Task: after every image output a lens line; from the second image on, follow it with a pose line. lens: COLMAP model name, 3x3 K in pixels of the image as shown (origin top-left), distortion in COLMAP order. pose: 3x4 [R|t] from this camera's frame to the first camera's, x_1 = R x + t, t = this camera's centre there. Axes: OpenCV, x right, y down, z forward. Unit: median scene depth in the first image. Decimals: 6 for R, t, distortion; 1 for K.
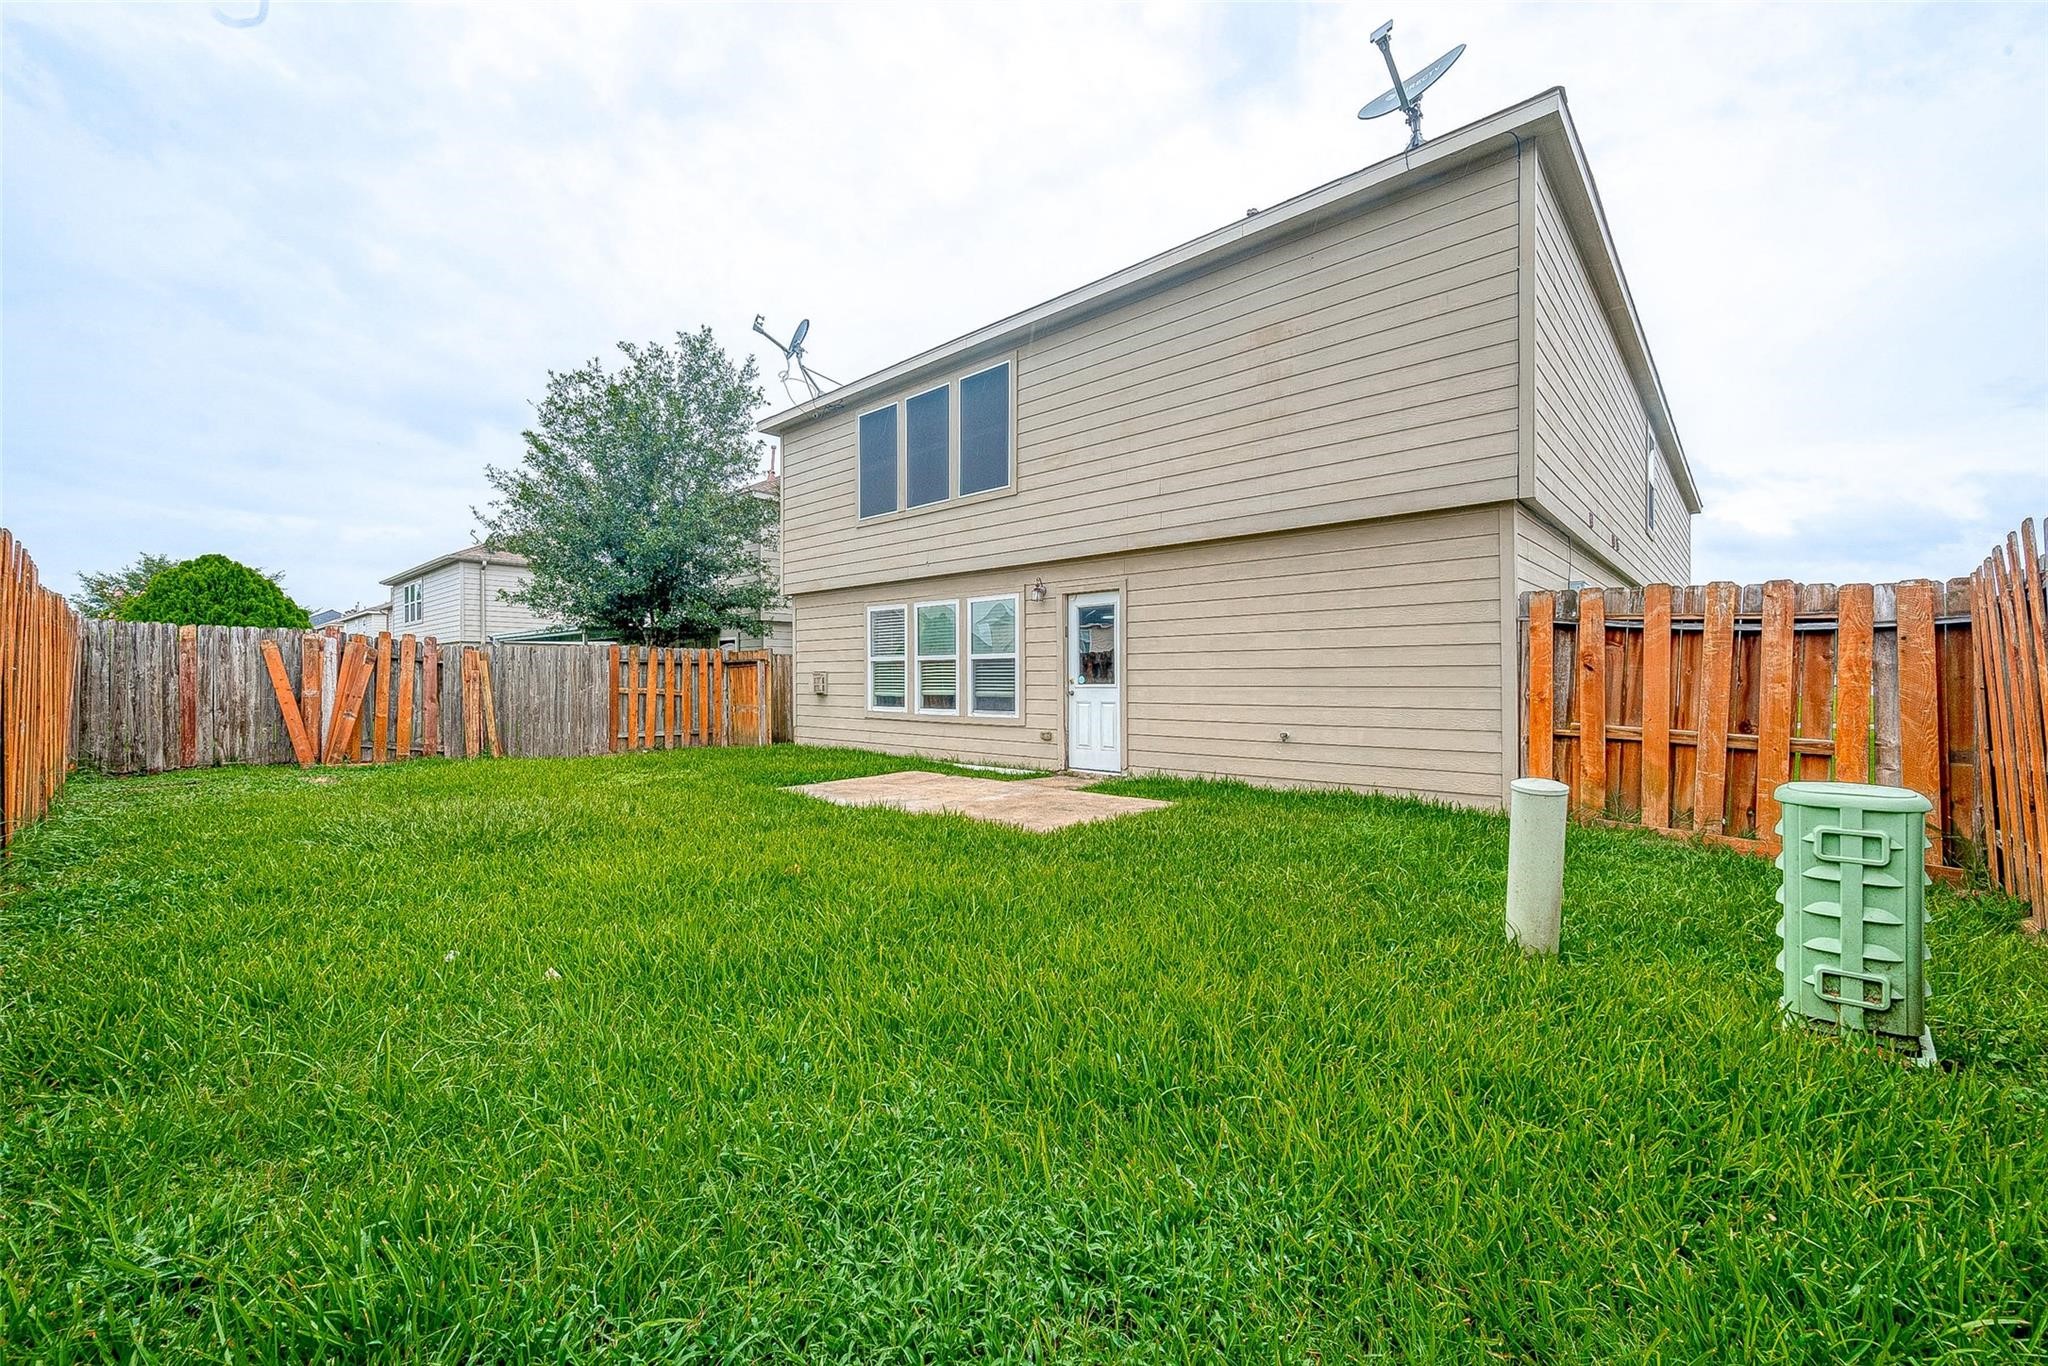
lens RADIAL K [[807.0, 0, 1035.6], [0, 807.0, 682.6], [0, 0, 1]] dist [-0.001816, -0.000520]
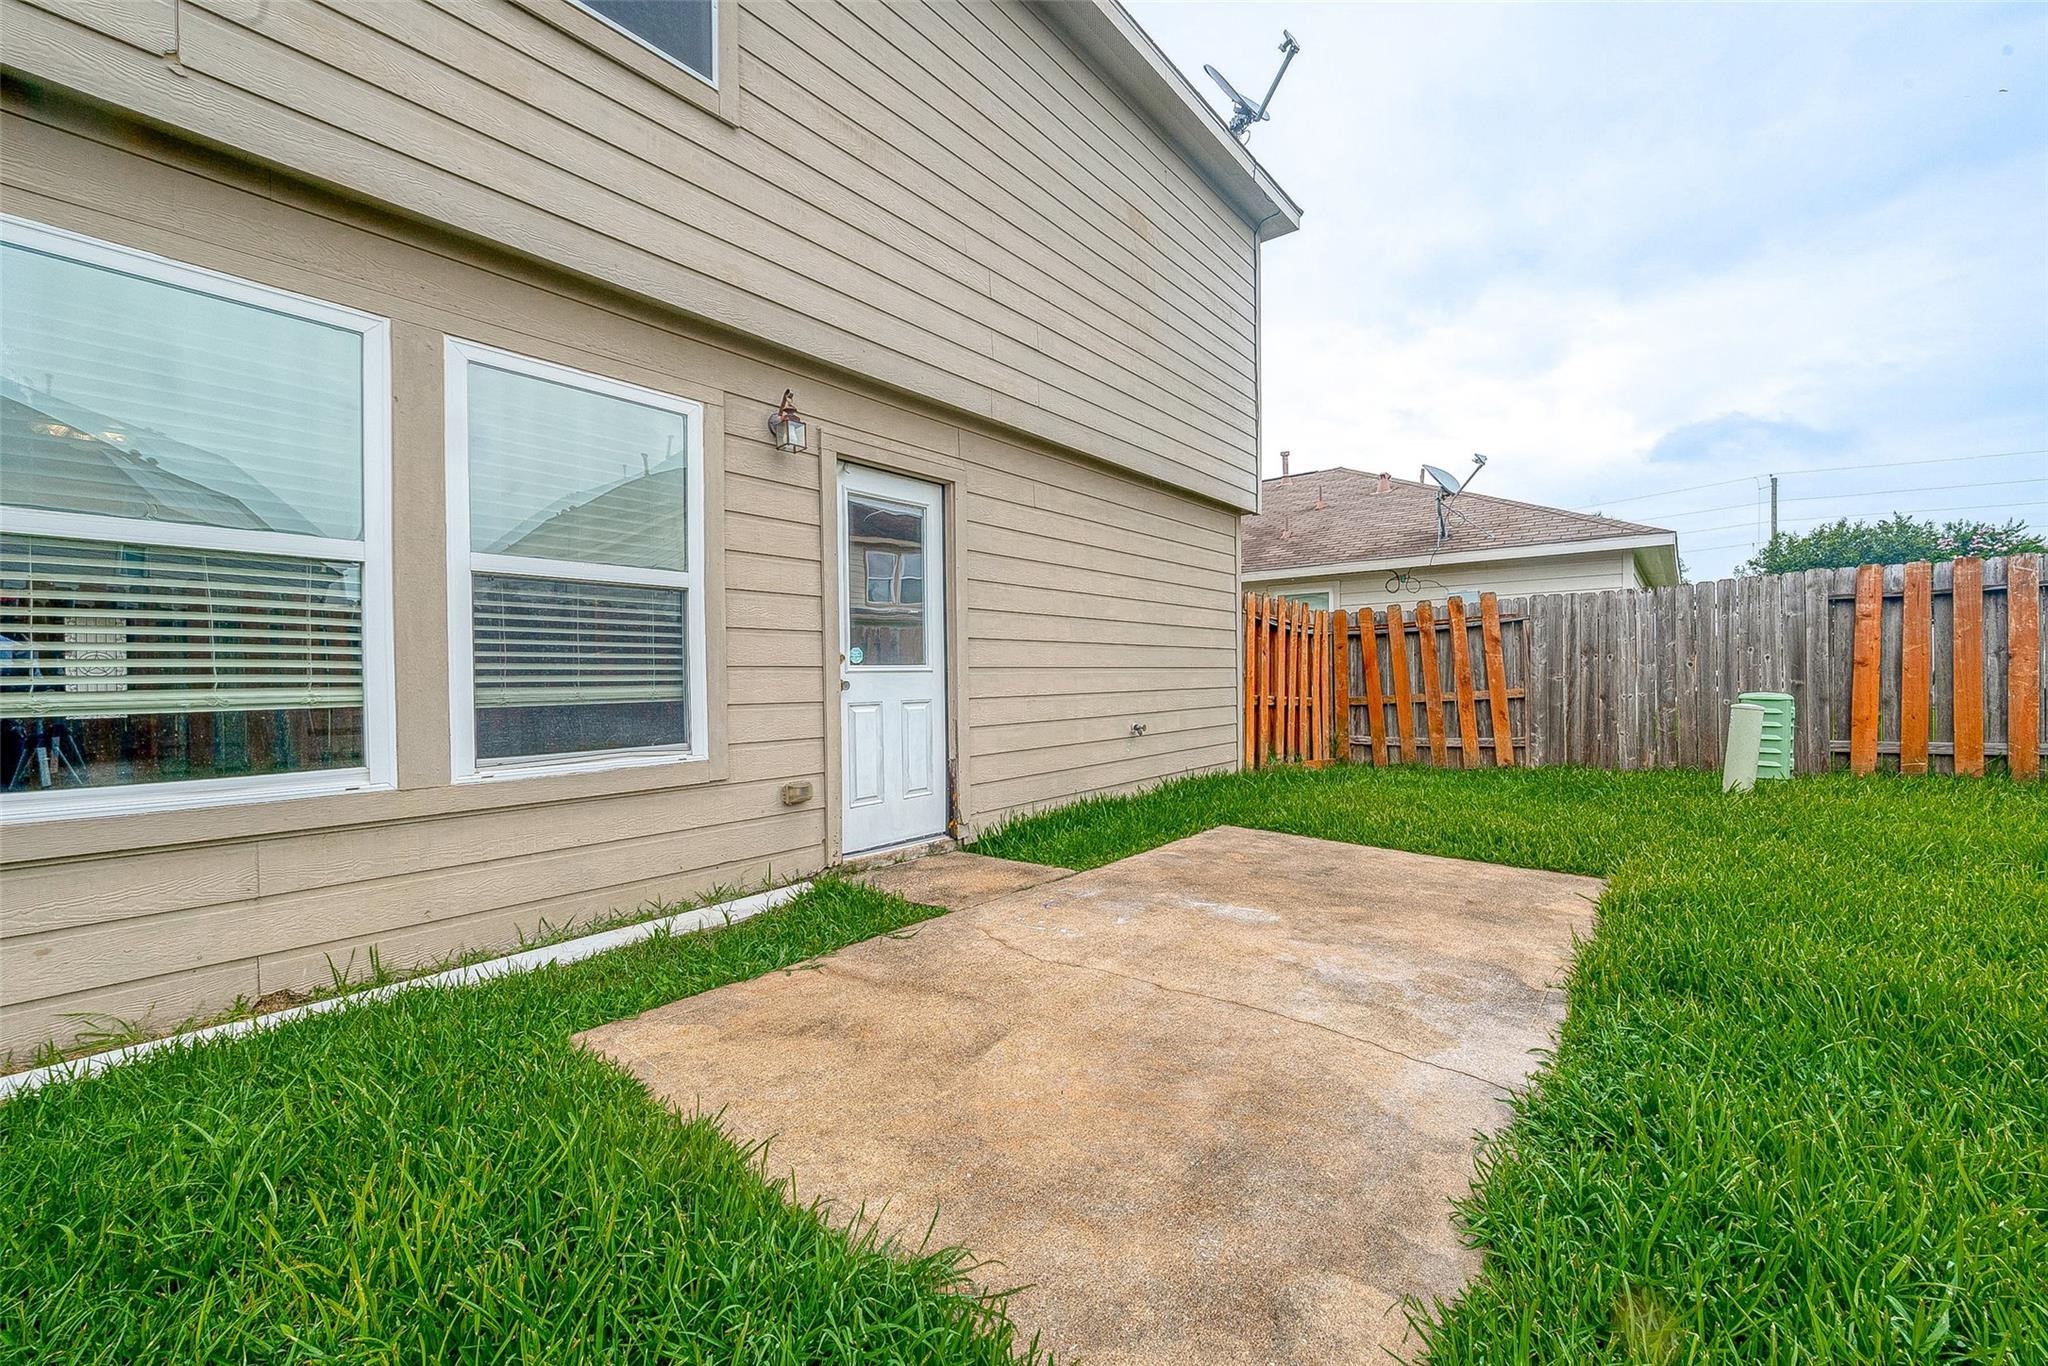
lens RADIAL K [[799.1, 0, 1034.5], [0, 799.1, 680.7], [0, 0, 1]] dist [0.000187, -0.000062]
pose [[-0.044459, -0.006407, 0.998991, -0.363345], [0.011764, 0.999907, 0.006936, 0.008454], [-0.998942, 0.012061, -0.044379, 0.845975]]
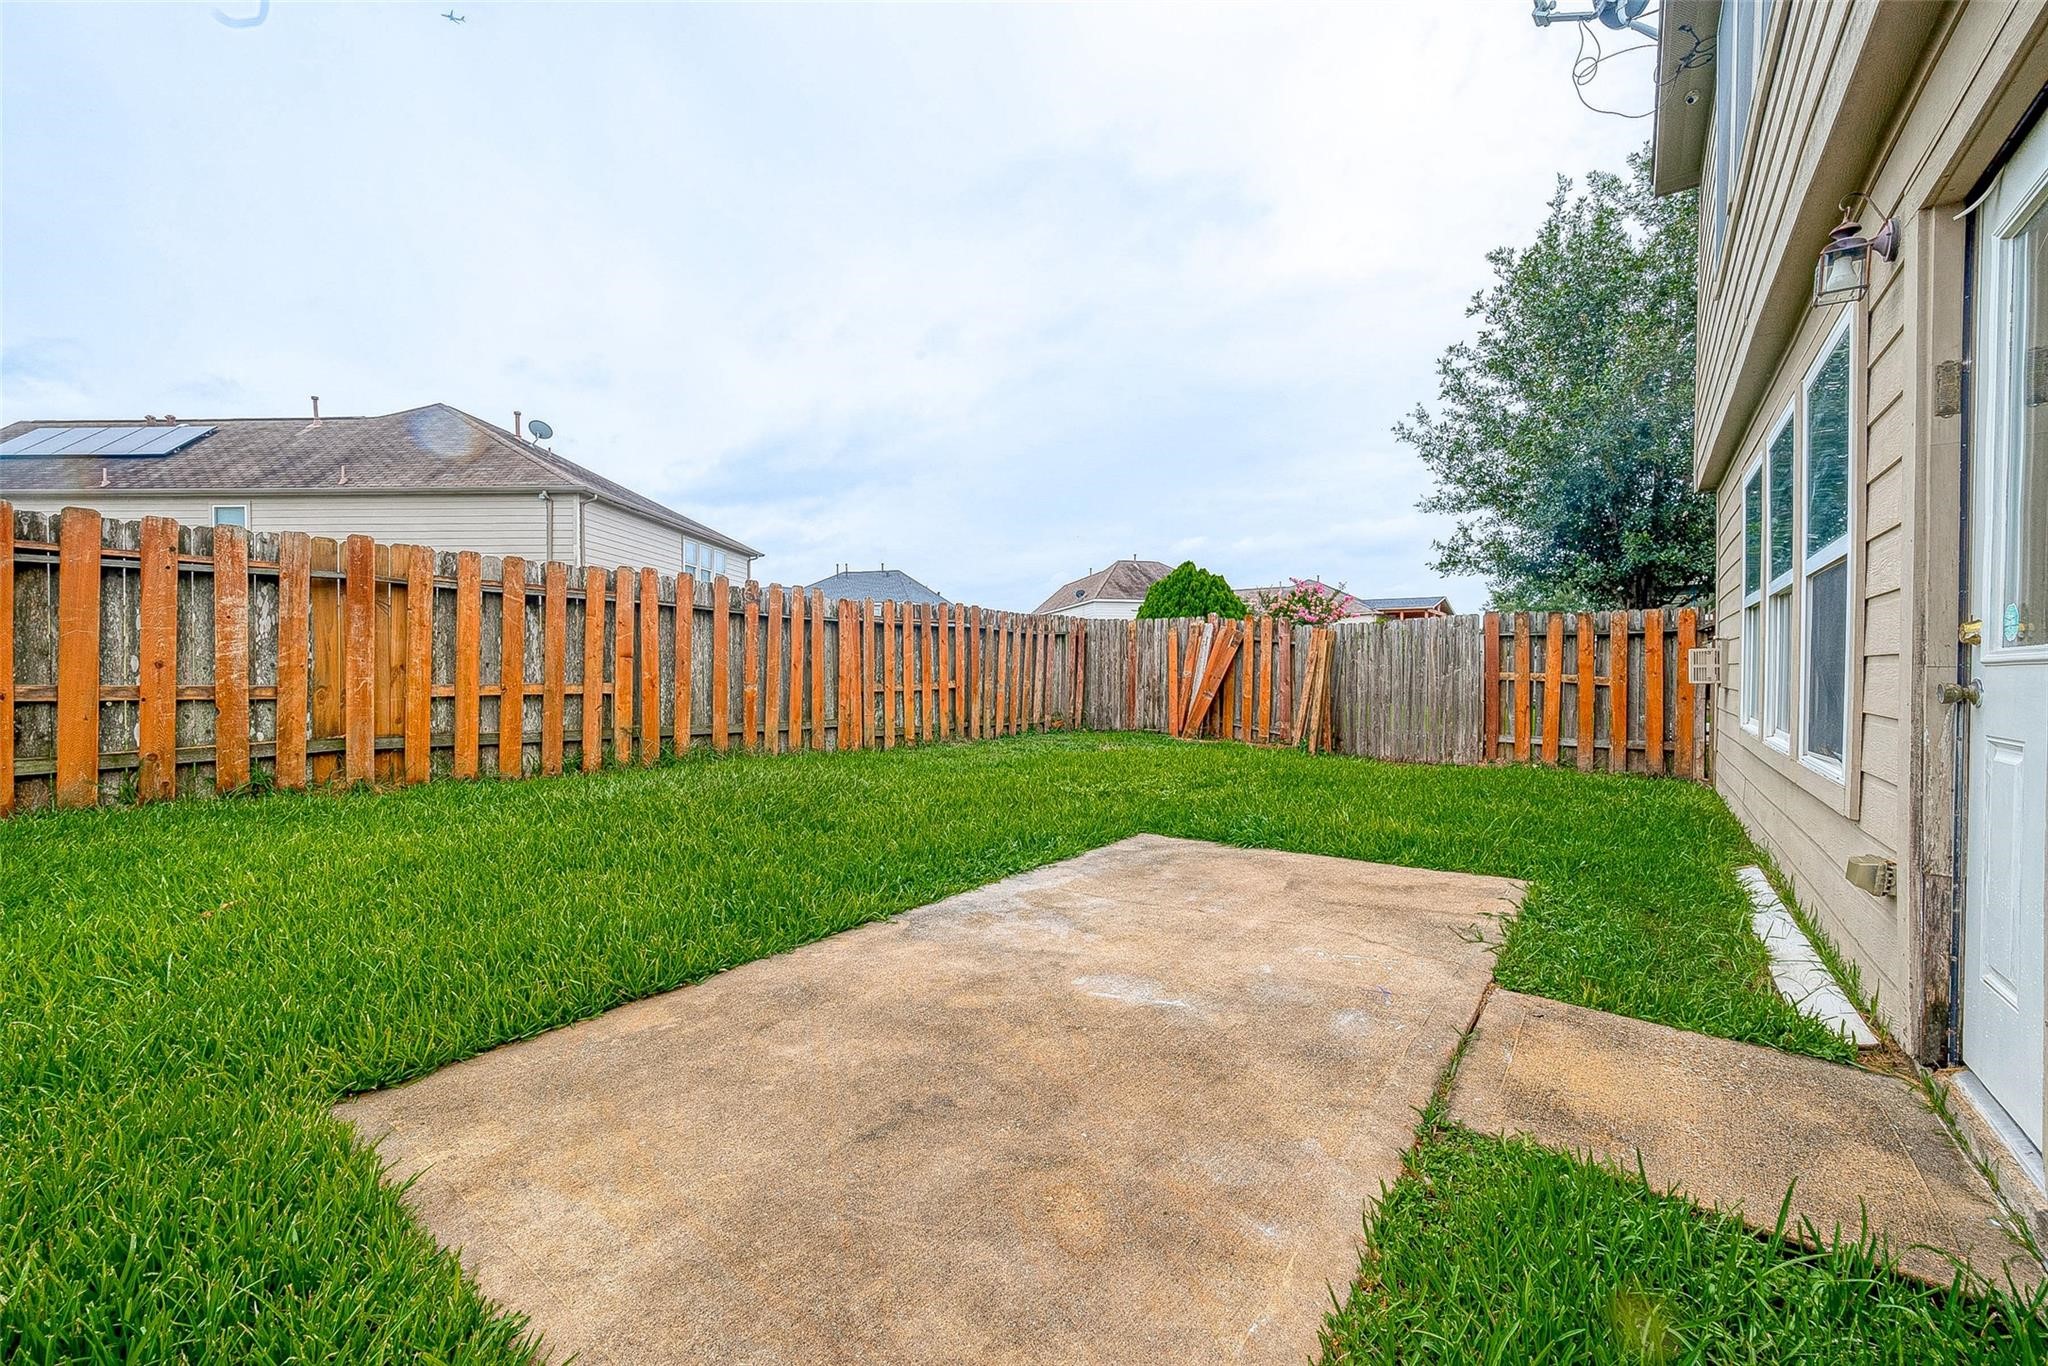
lens RADIAL K [[807.0, 0, 1035.6], [0, 807.0, 682.6], [0, 0, 1]] dist [-0.001816, -0.000520]
pose [[0.093682, 0.017905, -0.995441, 0.203831], [-0.006574, 0.999828, 0.017365, 0.007547], [0.995581, 0.004917, 0.093783, 0.698473]]
